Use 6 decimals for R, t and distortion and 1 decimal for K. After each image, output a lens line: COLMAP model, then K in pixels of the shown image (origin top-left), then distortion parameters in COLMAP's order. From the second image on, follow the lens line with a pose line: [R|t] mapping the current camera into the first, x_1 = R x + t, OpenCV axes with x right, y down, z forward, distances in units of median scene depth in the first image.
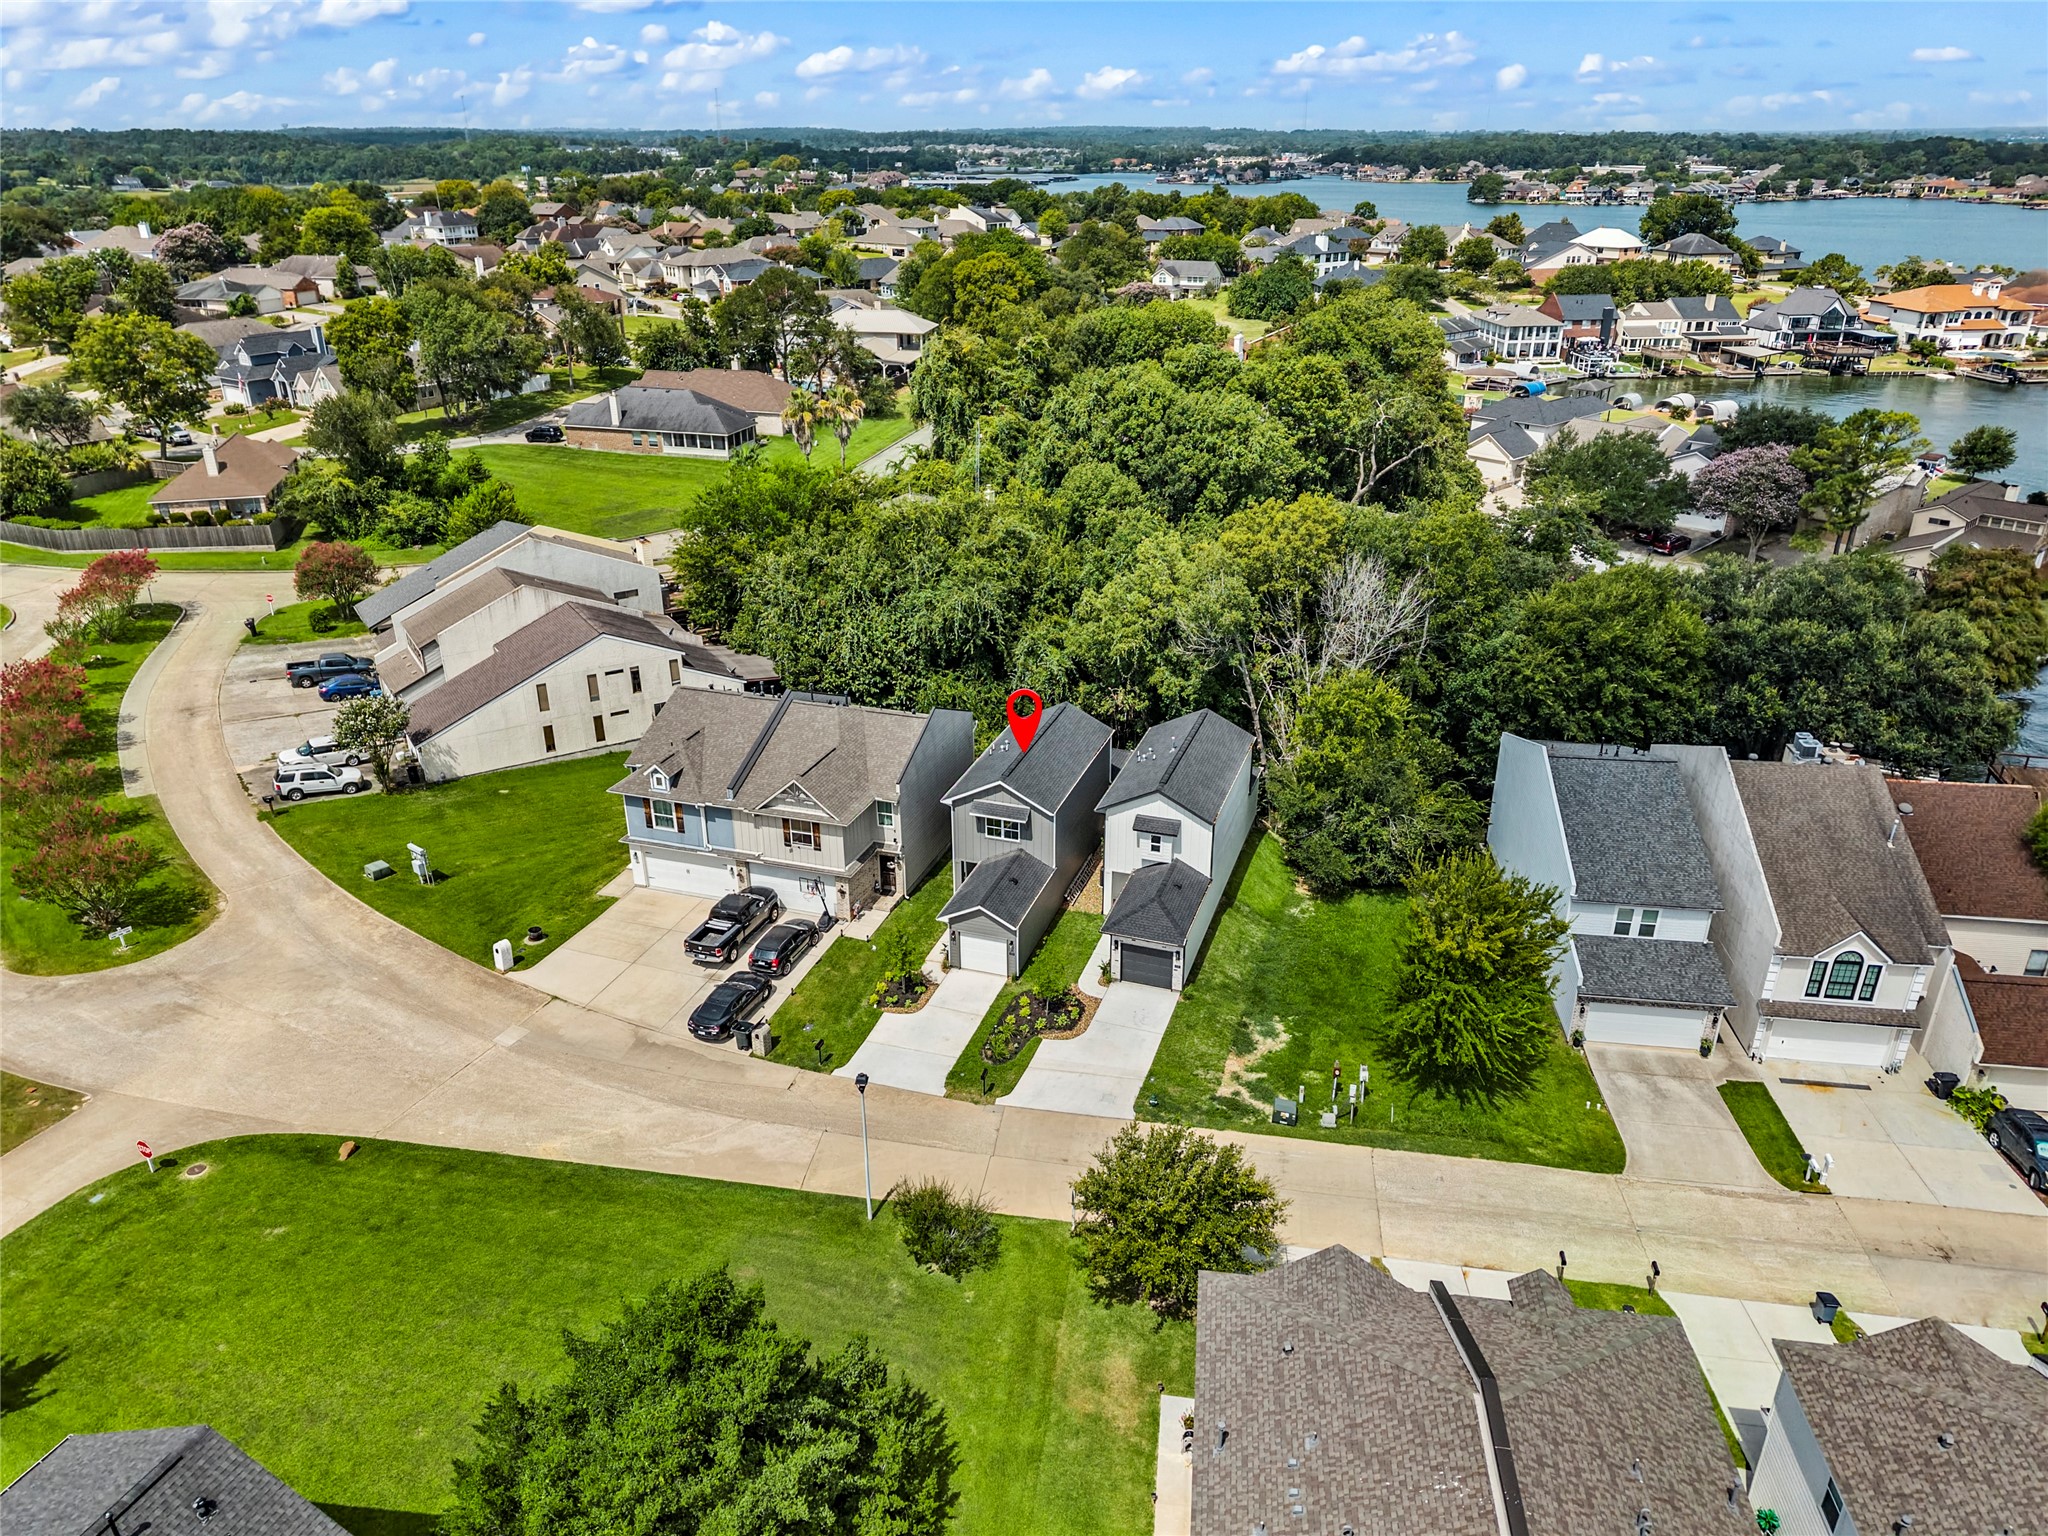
lens RADIAL K [[1385.1, 0, 1017.7], [0, 1385.1, 776.2], [0, 0, 1]] dist [0.013564, -0.006011]
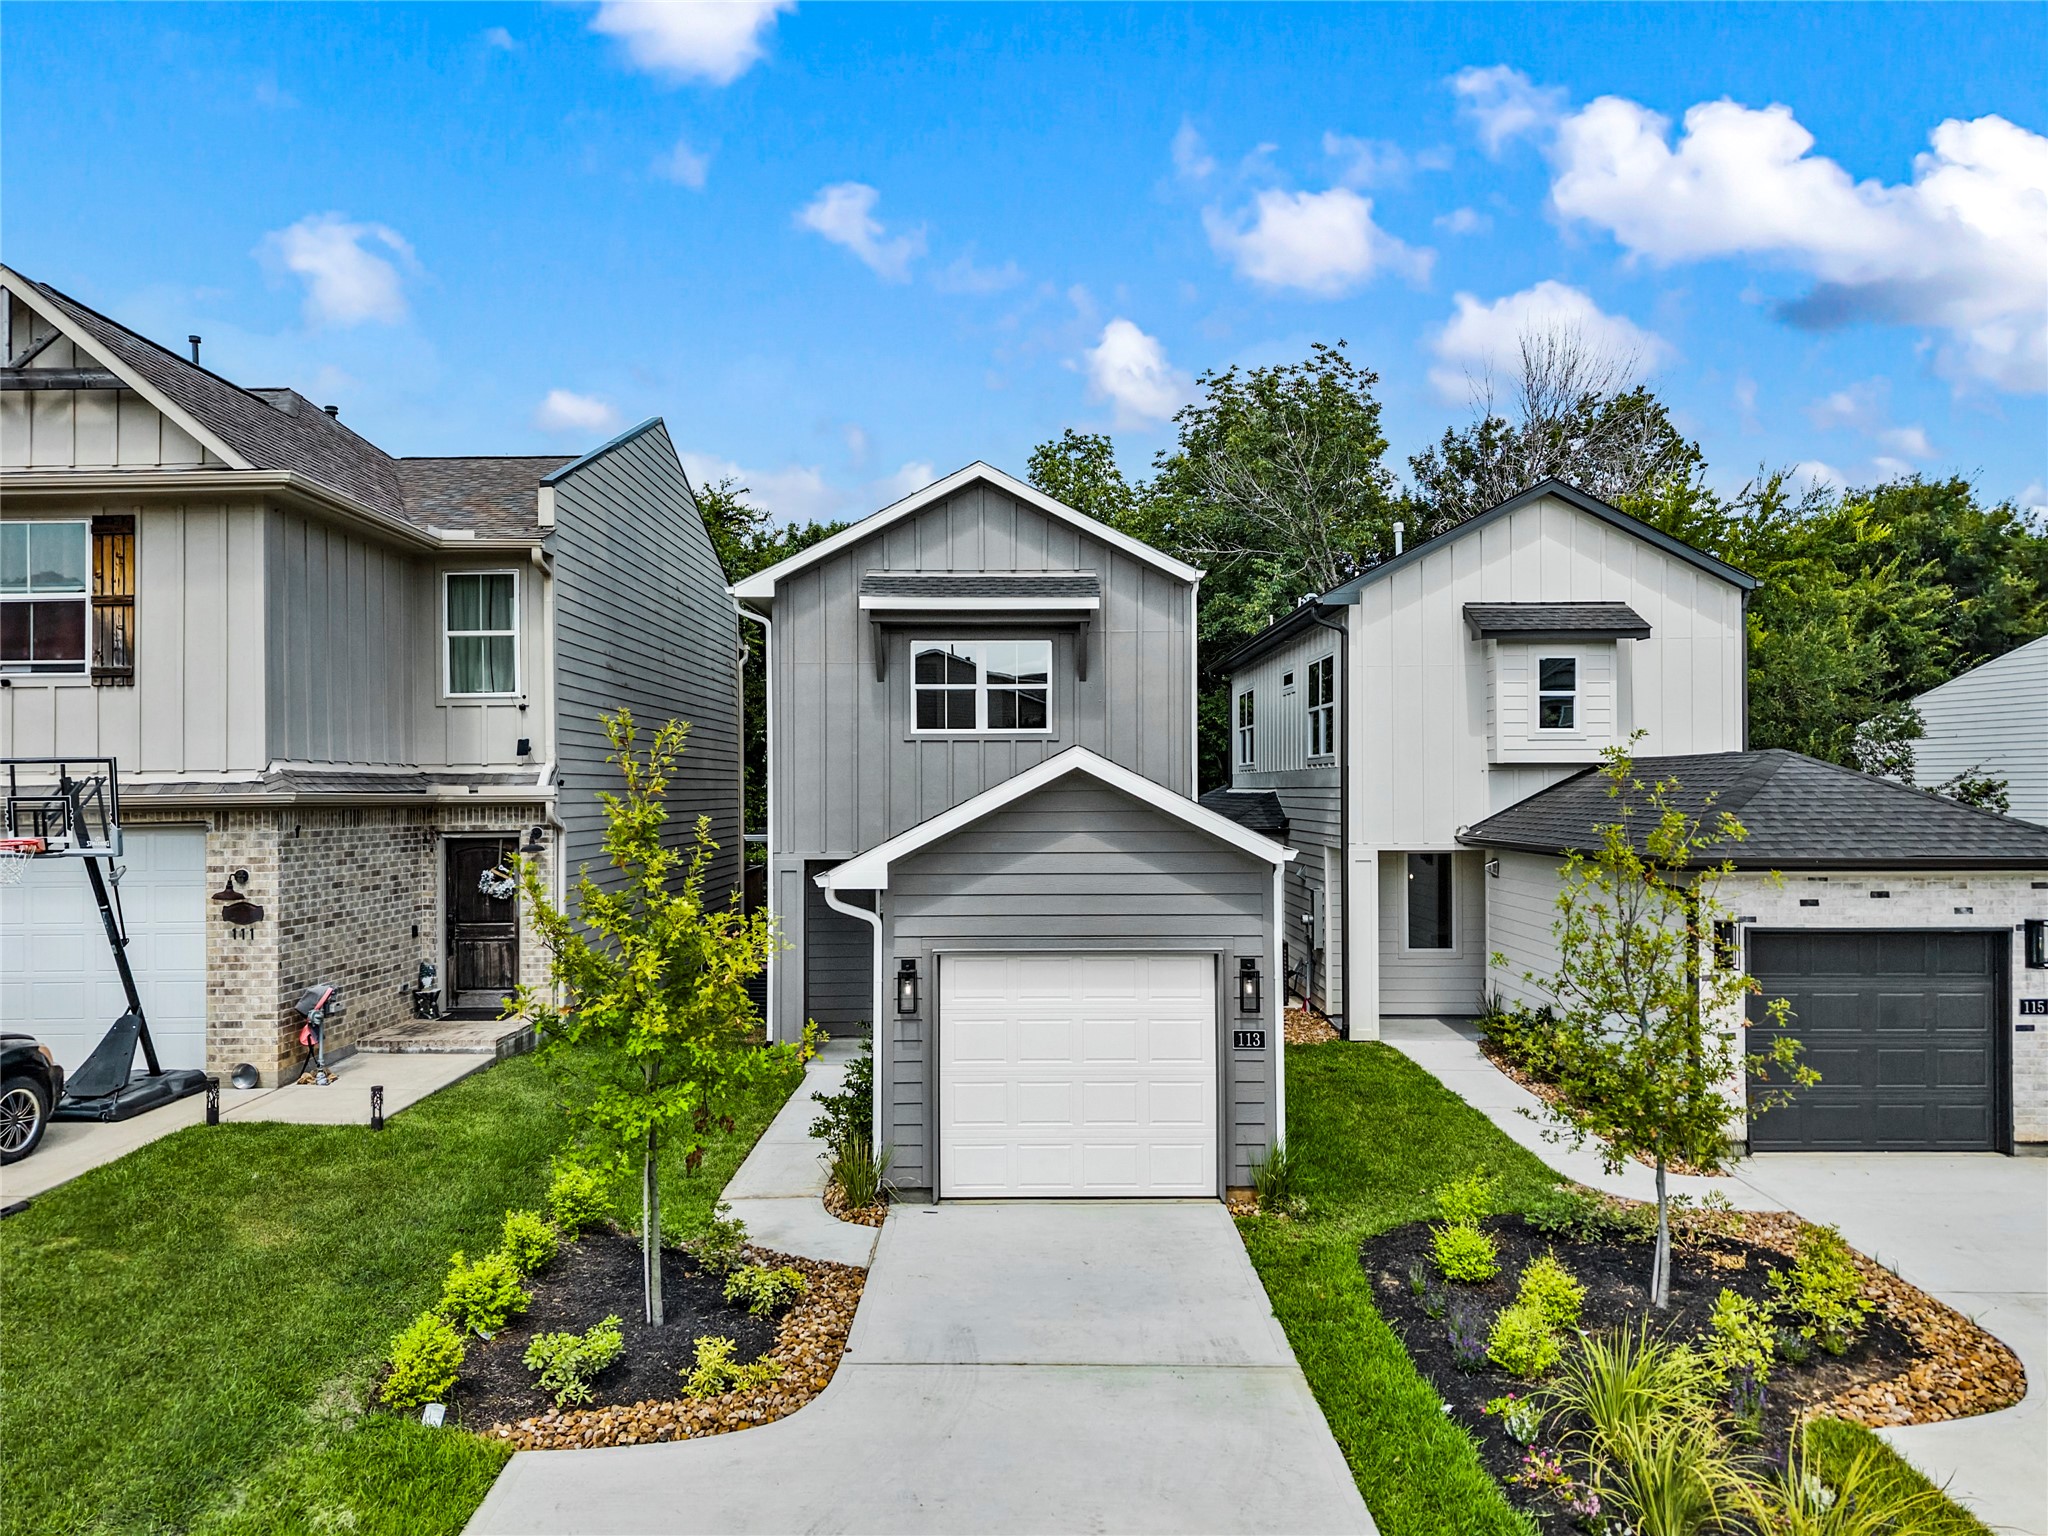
lens RADIAL K [[1379.3, 0, 1016.9], [0, 1379.3, 776.1], [0, 0, 1]] dist [0.011991, -0.005596]
pose [[0.947068, 0.005118, 0.320993, -0.070055], [0.131762, 0.905580, -0.403192, 0.127436], [-0.292749, 0.424145, 0.856971, 0.643432]]
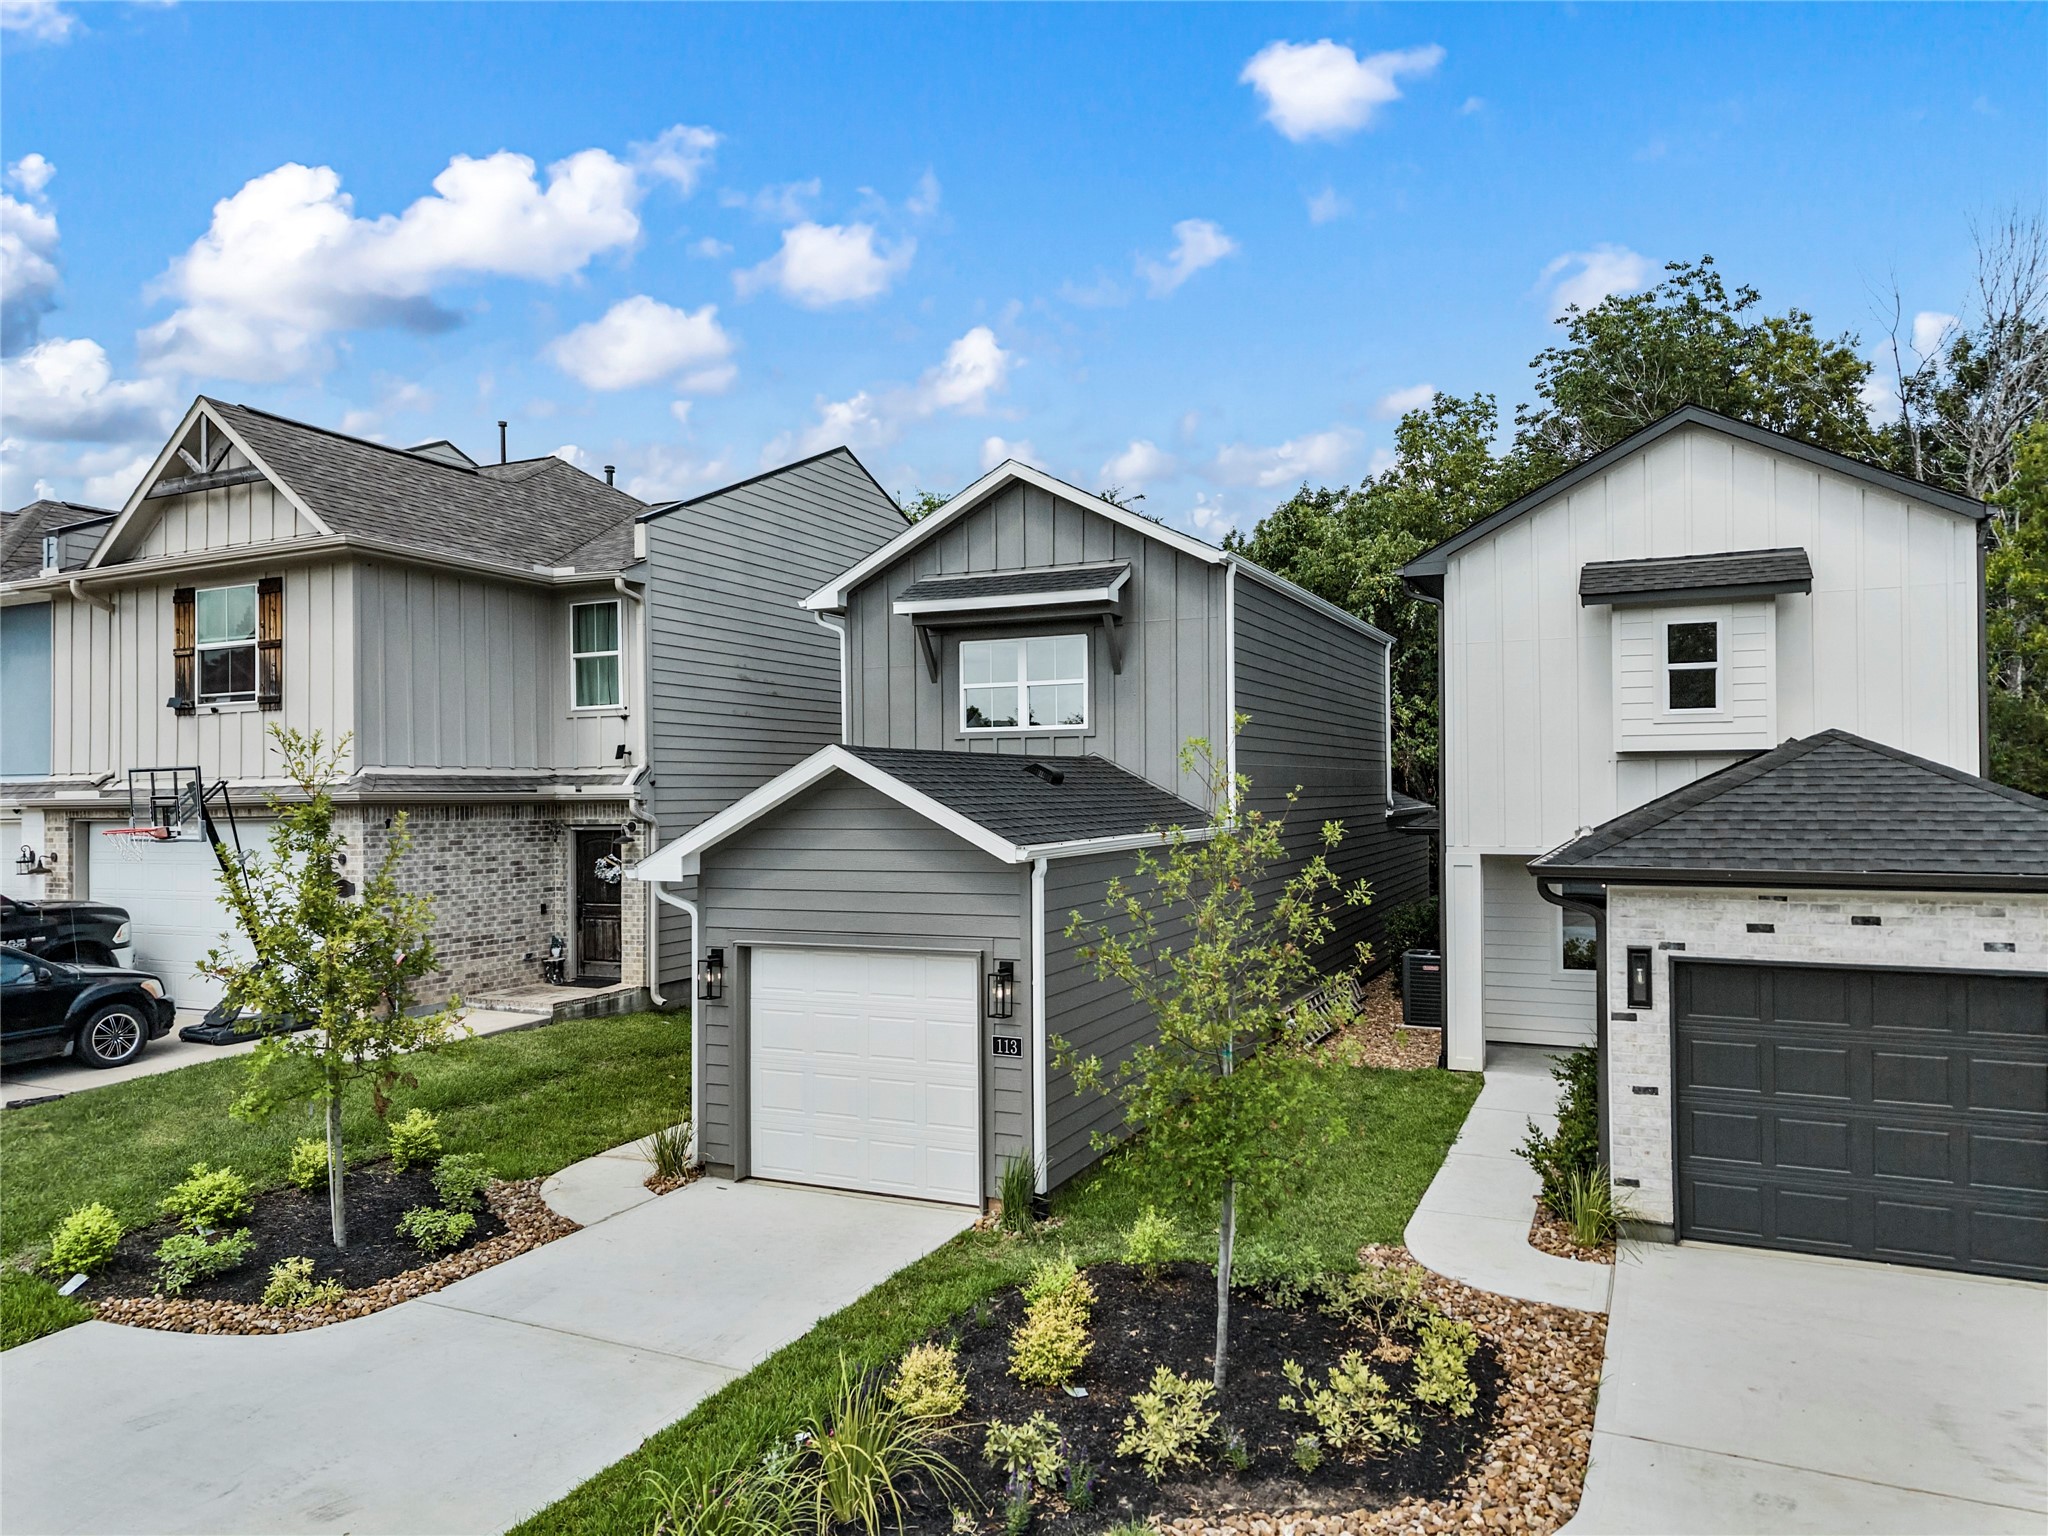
lens RADIAL K [[1372.5, 0, 1017.2], [0, 1372.5, 775.3], [0, 0, 1]] dist [0.017769, -0.014731]
pose [[0.994290, -0.003985, -0.106640, 0.012009], [-0.041550, 0.905987, -0.421261, 0.130529], [0.098293, 0.423286, 0.900648, 0.636618]]
